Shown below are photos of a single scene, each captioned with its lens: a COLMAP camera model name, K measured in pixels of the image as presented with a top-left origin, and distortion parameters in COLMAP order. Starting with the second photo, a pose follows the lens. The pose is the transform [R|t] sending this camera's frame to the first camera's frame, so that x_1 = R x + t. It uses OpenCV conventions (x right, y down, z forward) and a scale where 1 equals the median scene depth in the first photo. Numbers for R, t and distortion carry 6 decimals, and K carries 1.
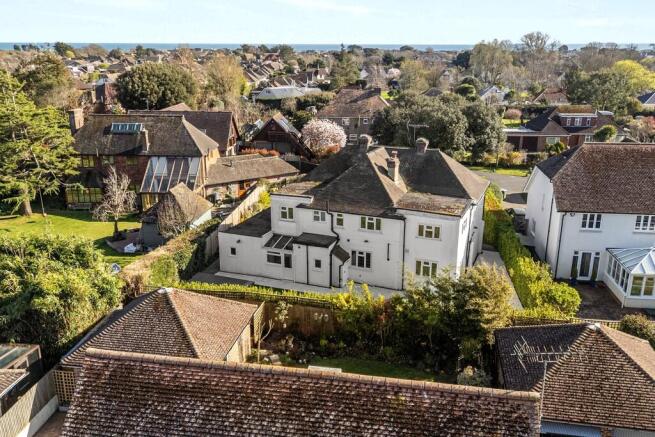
lens RADIAL K [[557.9, 0, 330.7], [0, 557.9, 220.0], [0, 0, 1]] dist [0.057769, -0.013989]
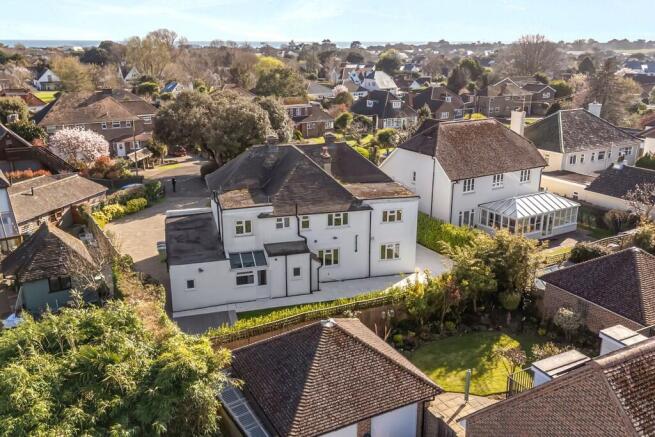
lens RADIAL K [[557.9, 0, 330.7], [0, 557.9, 220.0], [0, 0, 1]] dist [0.057769, -0.013989]
pose [[0.791154, -0.186586, 0.582462, -0.510268], [0.183841, 0.980838, 0.064493, -0.058418], [-0.583334, 0.056056, 0.810296, 0.190619]]
